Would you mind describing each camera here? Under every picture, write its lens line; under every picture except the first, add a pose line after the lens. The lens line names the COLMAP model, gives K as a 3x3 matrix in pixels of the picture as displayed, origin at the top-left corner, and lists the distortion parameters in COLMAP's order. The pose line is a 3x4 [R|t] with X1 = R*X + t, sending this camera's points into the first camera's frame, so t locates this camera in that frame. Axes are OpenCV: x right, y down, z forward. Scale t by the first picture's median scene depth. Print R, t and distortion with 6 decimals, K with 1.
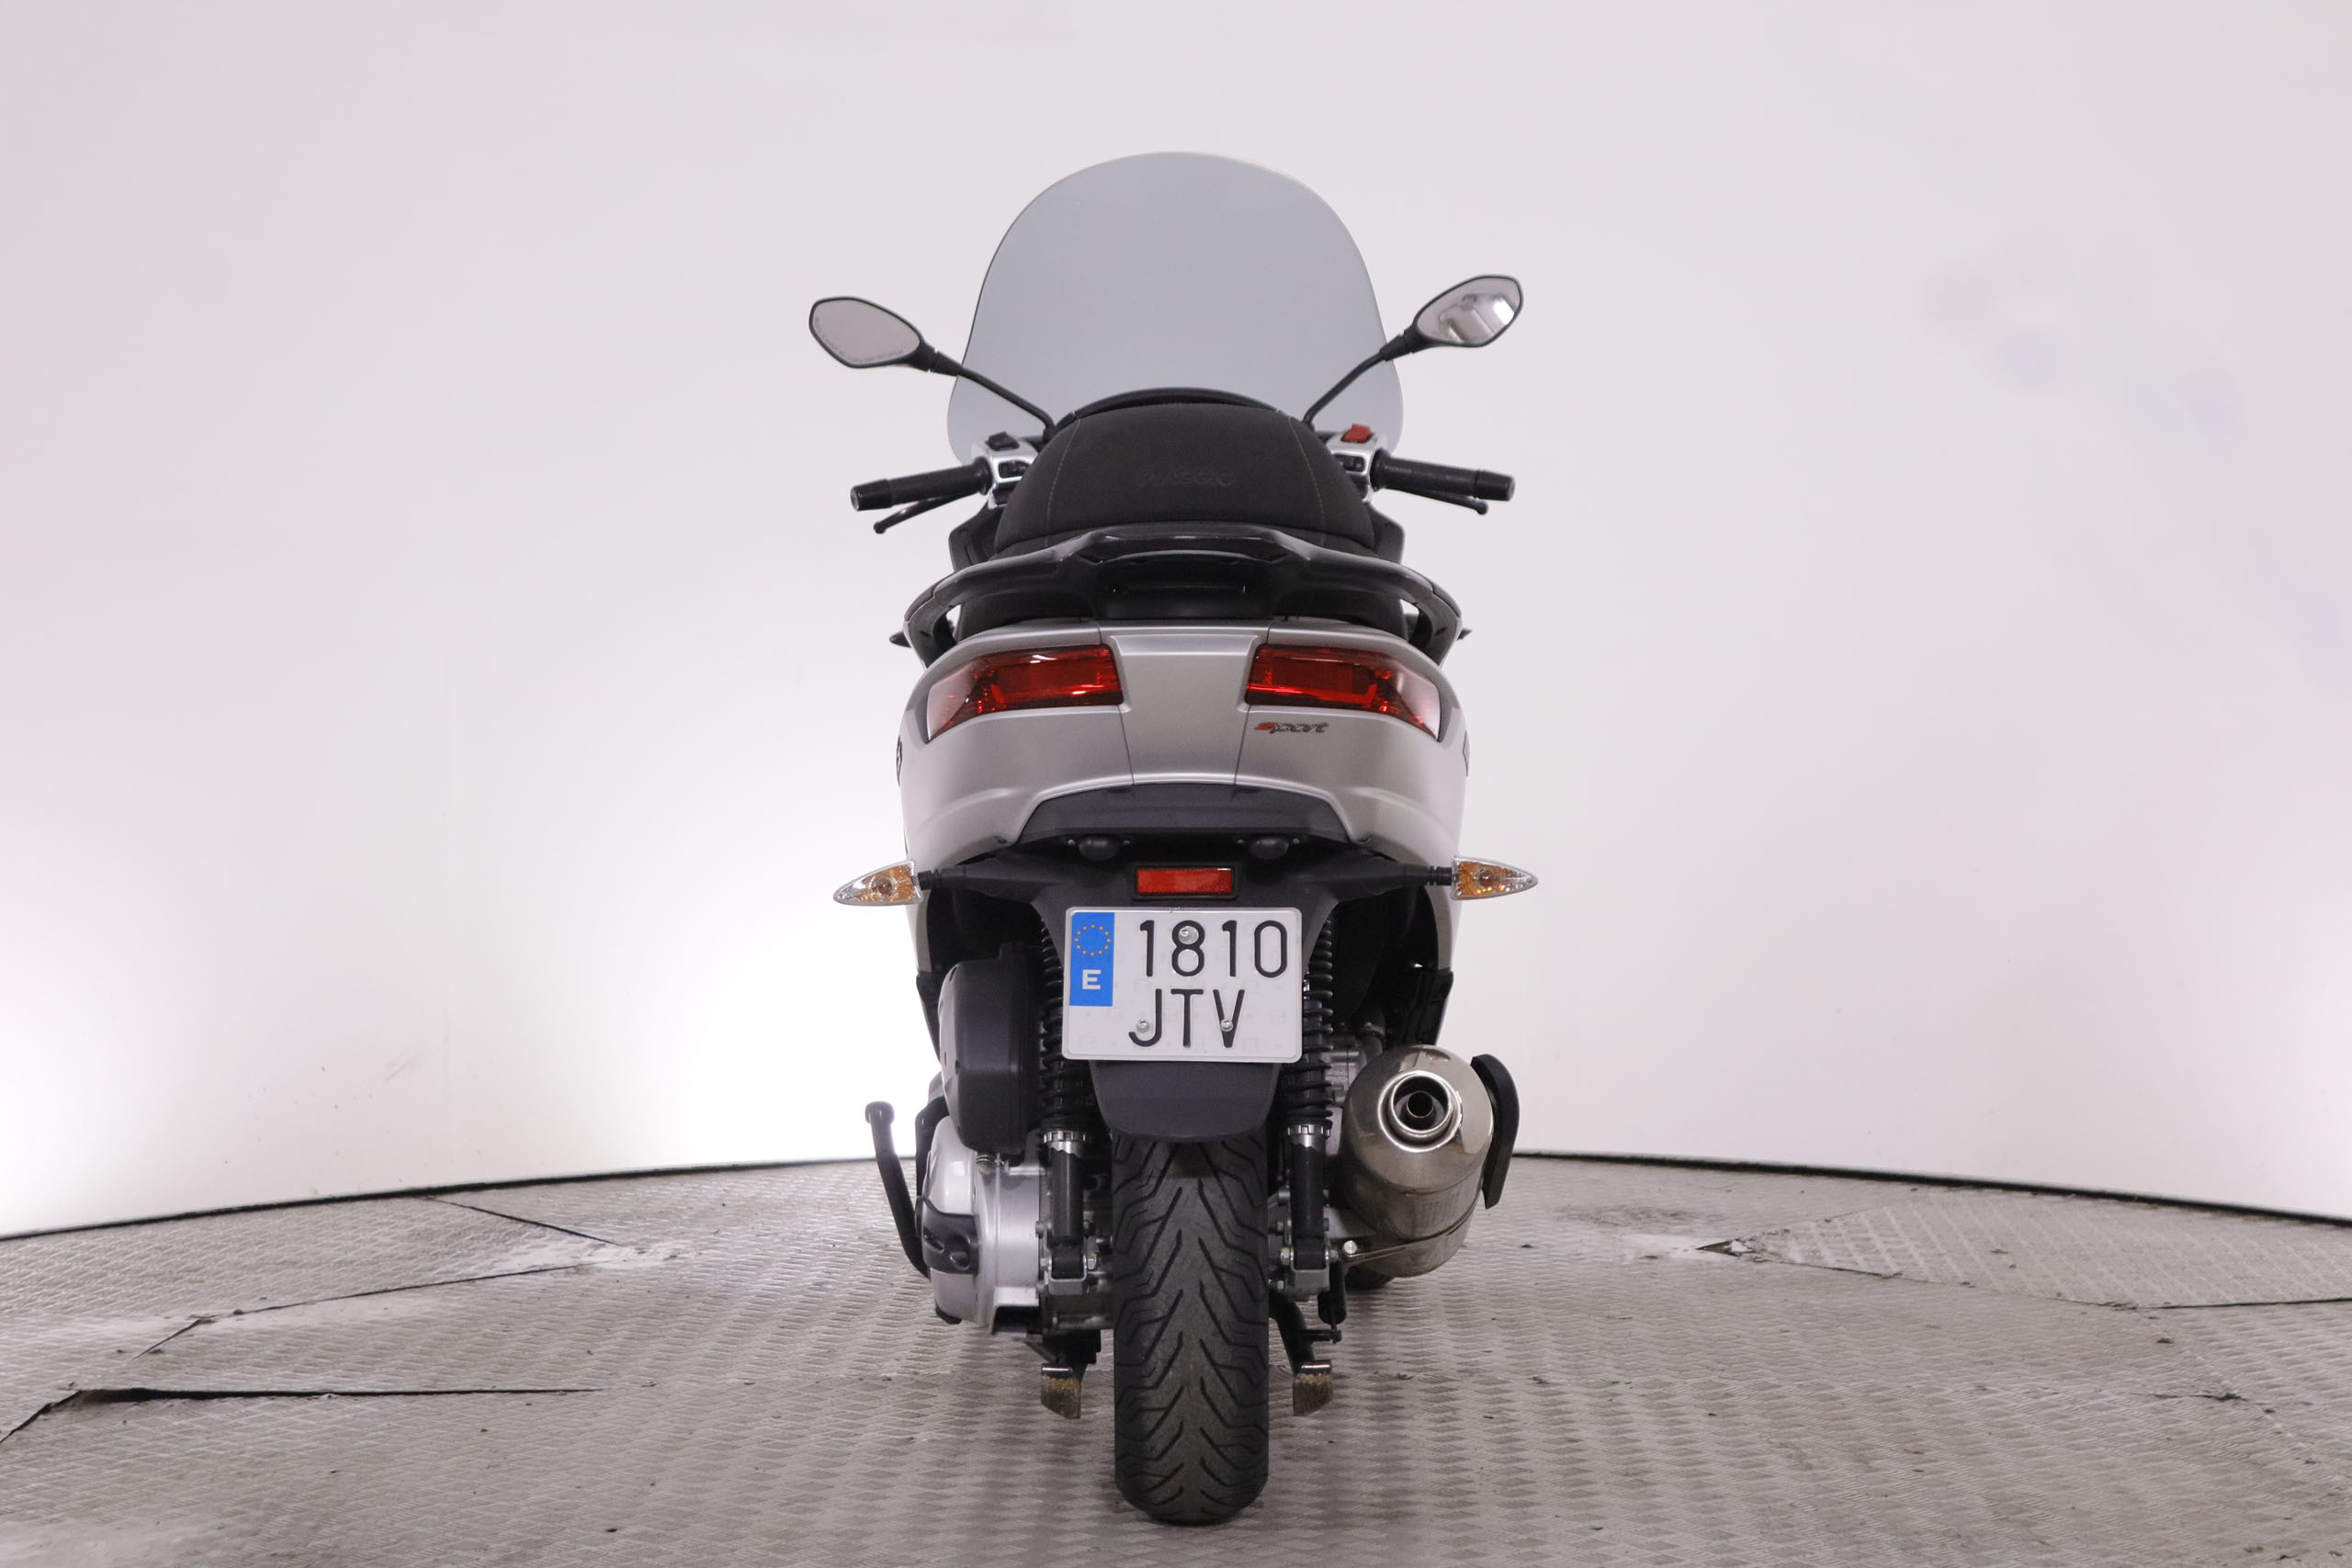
lens RADIAL K [[4641.8, 0, 1178.4], [0, 4641.8, 770.5], [0, 0, 1]] dist [-0.015171, 0.000000]
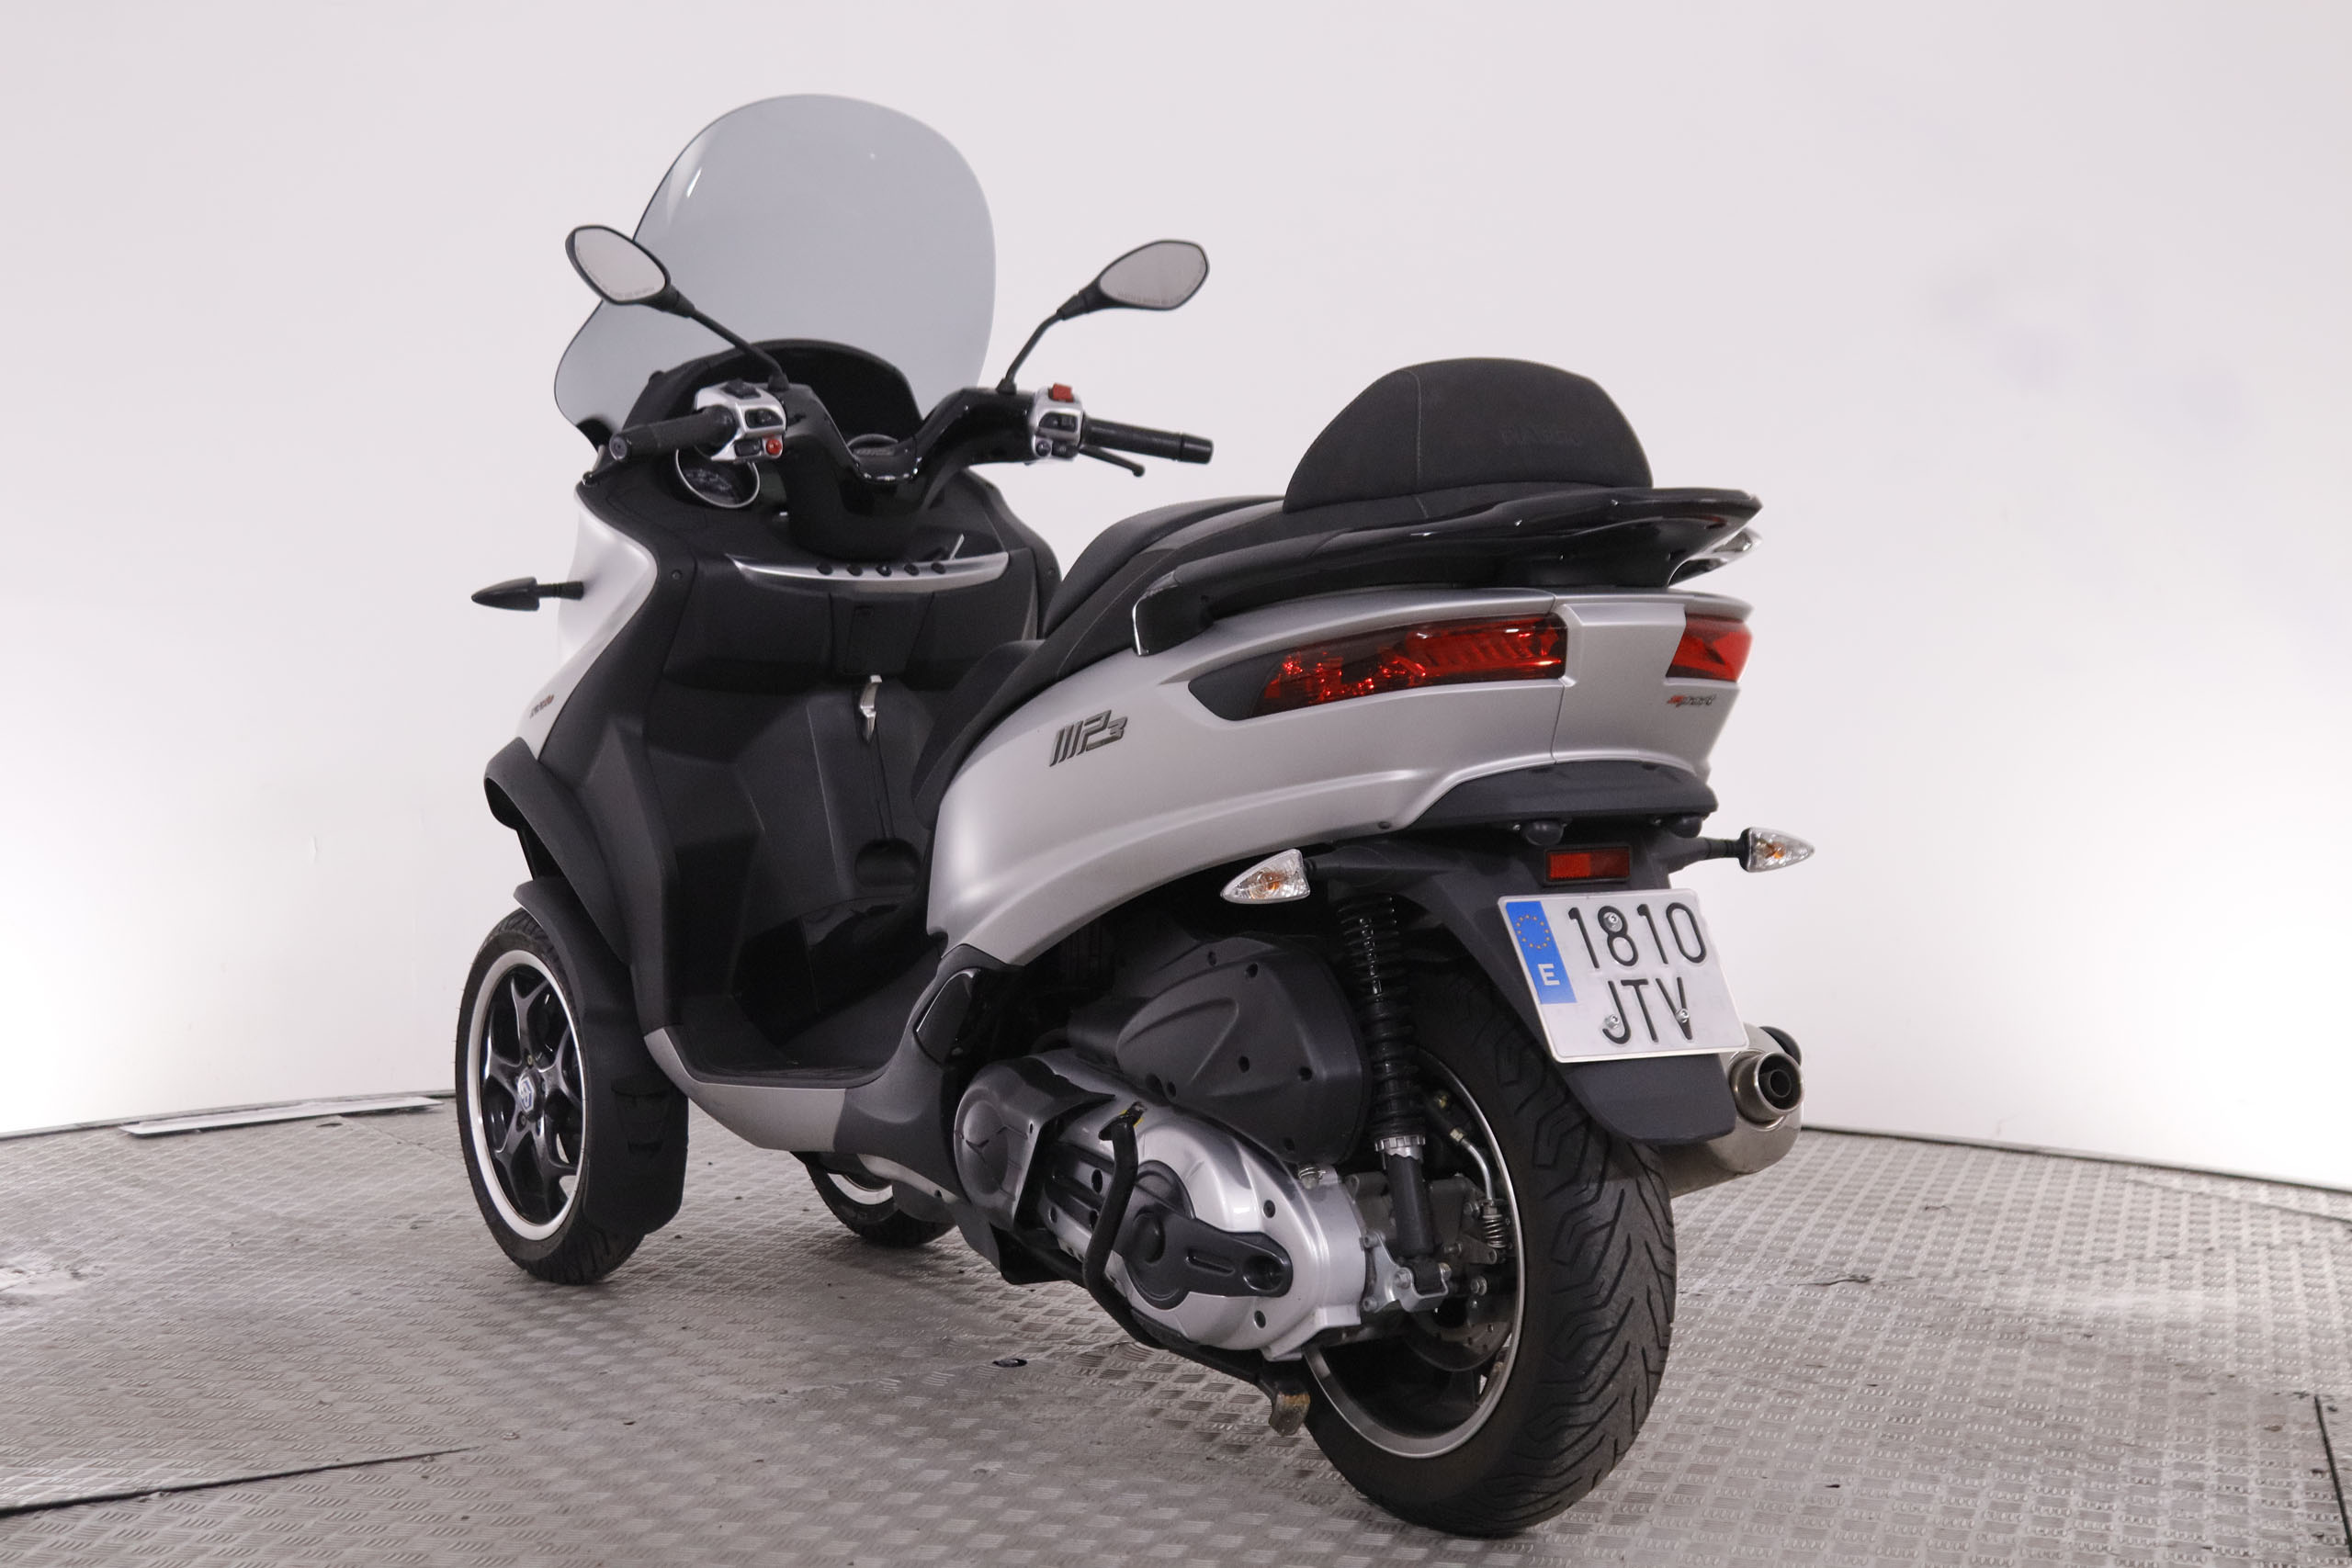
lens RADIAL K [[3714.8, 0, 1176.9], [0, 3714.8, 790.0], [0, 0, 1]] dist [-0.030249, 0.000000]
pose [[0.845427, -0.024529, 0.533527, -0.475075], [0.010237, 0.999506, 0.029730, -0.014682], [-0.533993, -0.019673, 0.845260, 0.410297]]
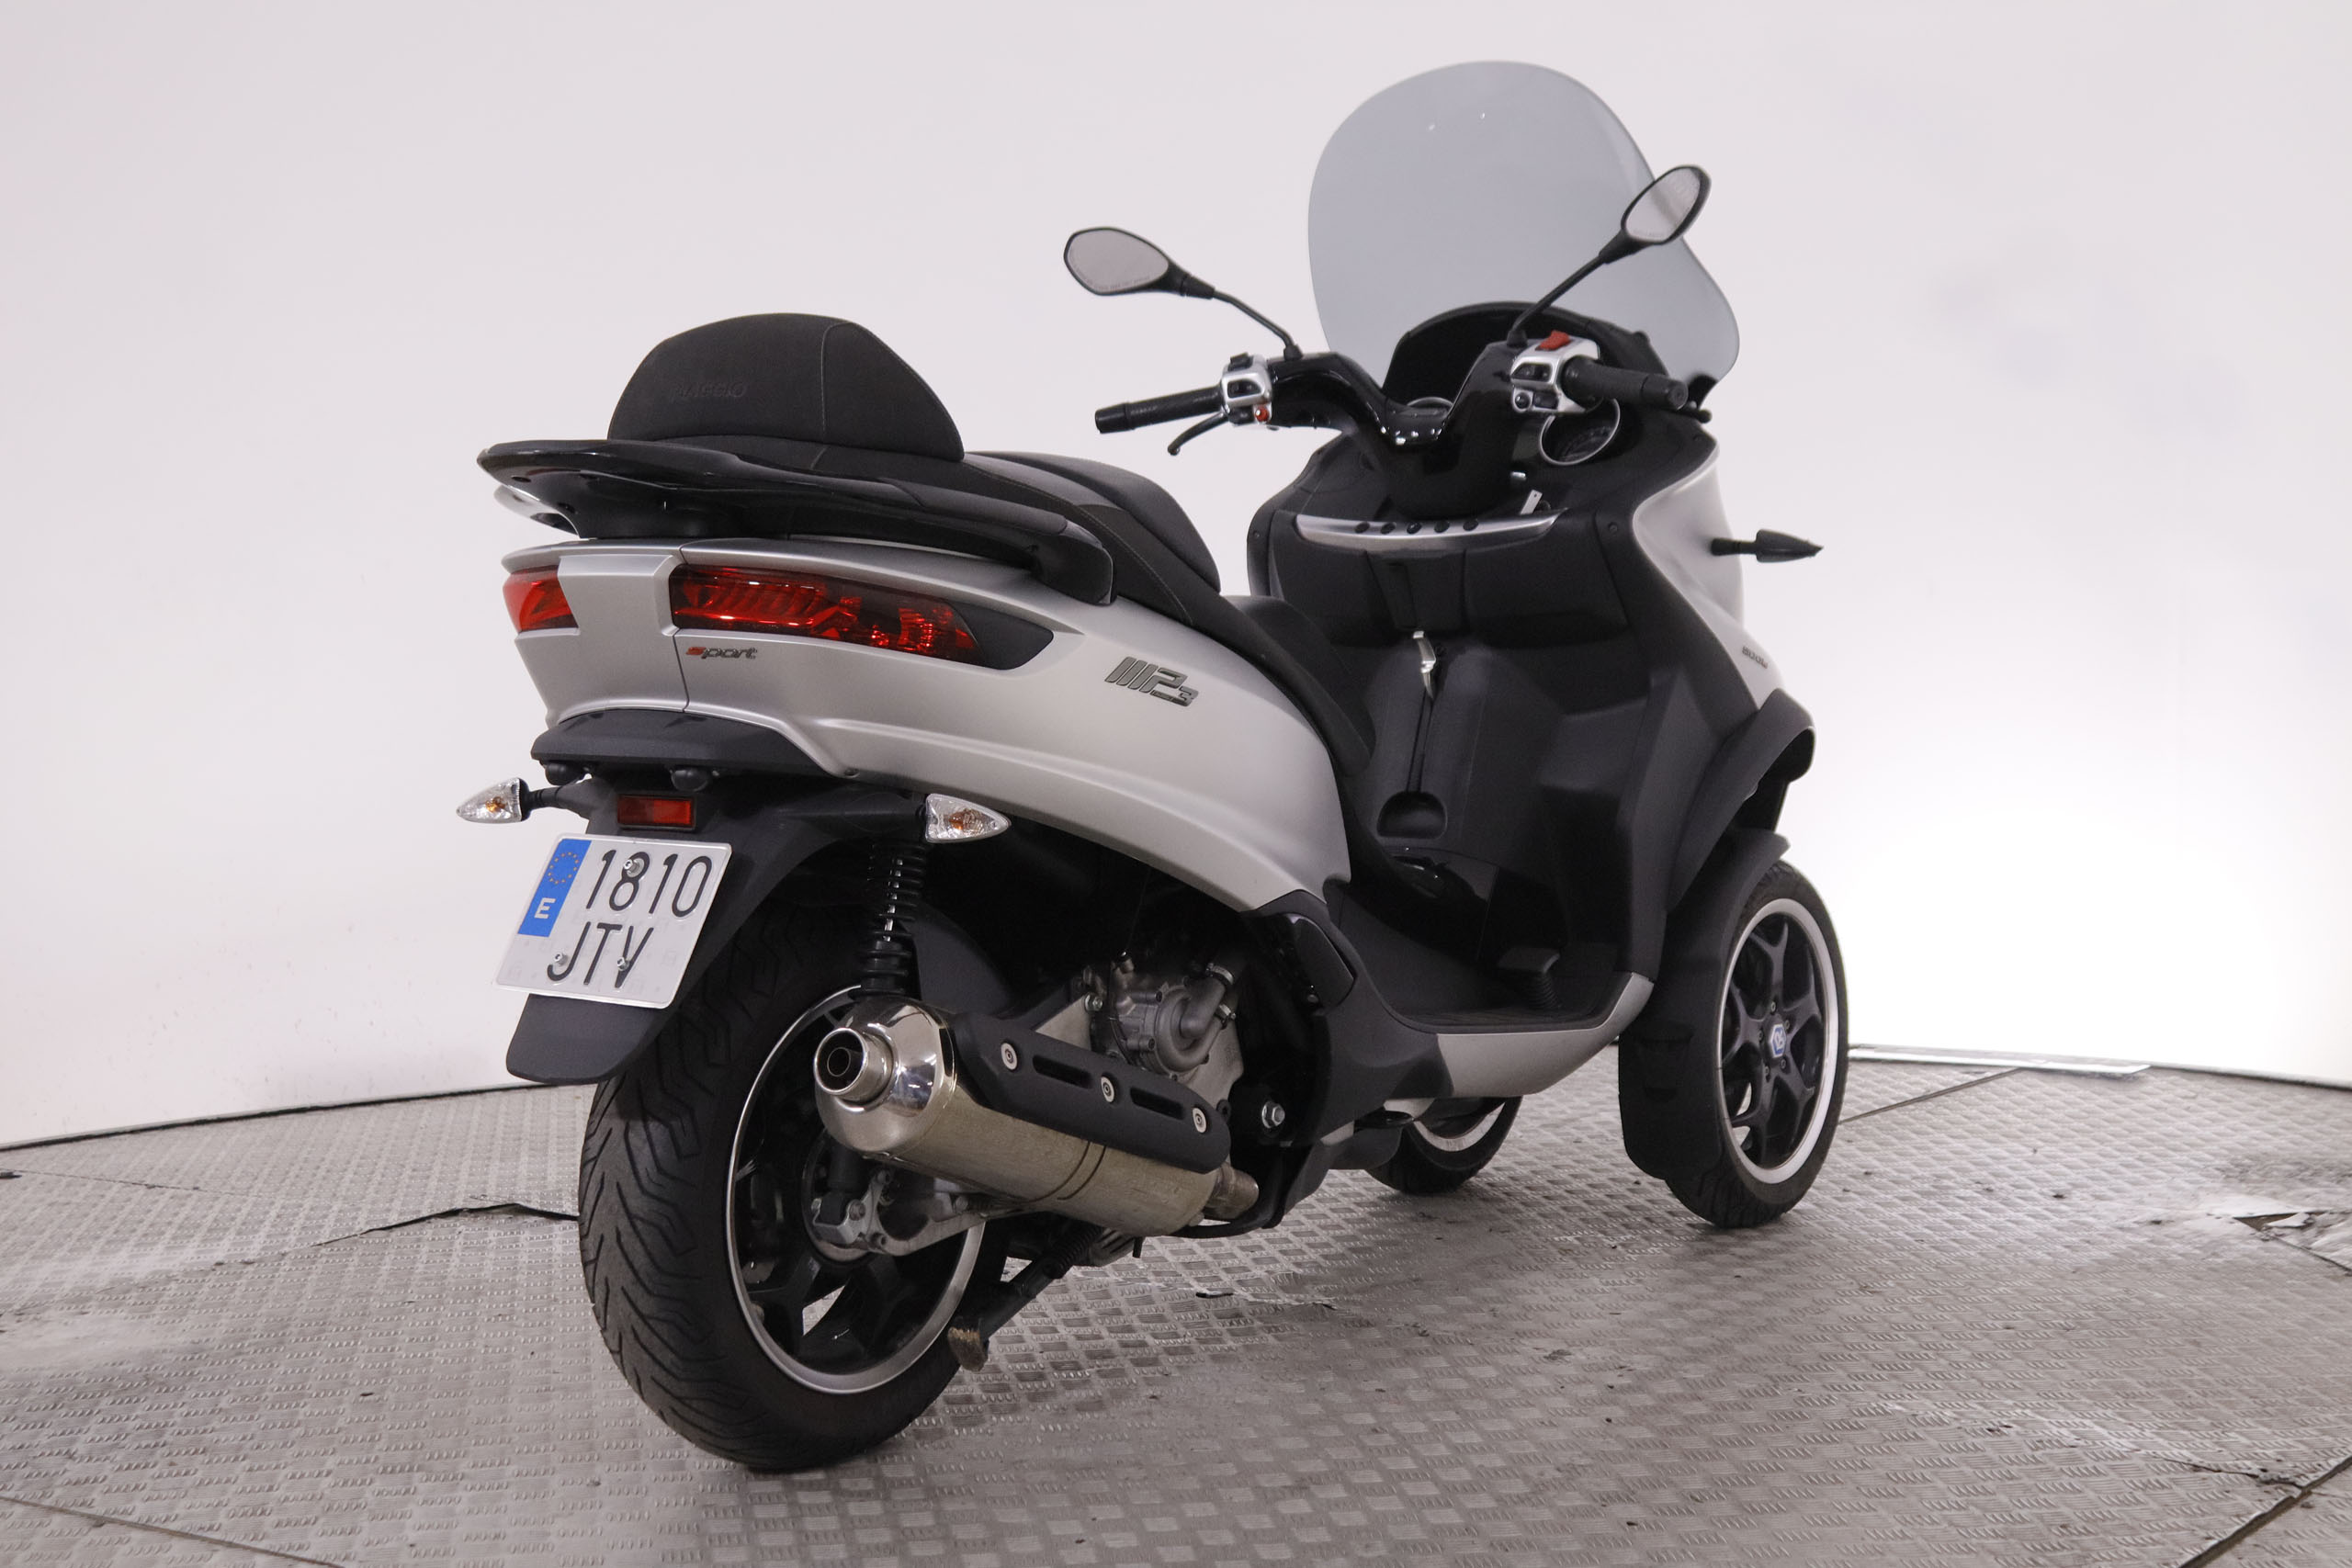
lens RADIAL K [[3554.7, 0, 1168.9], [0, 3554.7, 791.2], [0, 0, 1]] dist [-0.028056, 0.000000]
pose [[0.818680, 0.034834, -0.573193, 0.514184], [-0.013254, 0.999039, 0.041783, -0.012537], [0.574097, -0.026610, 0.818355, 0.462204]]
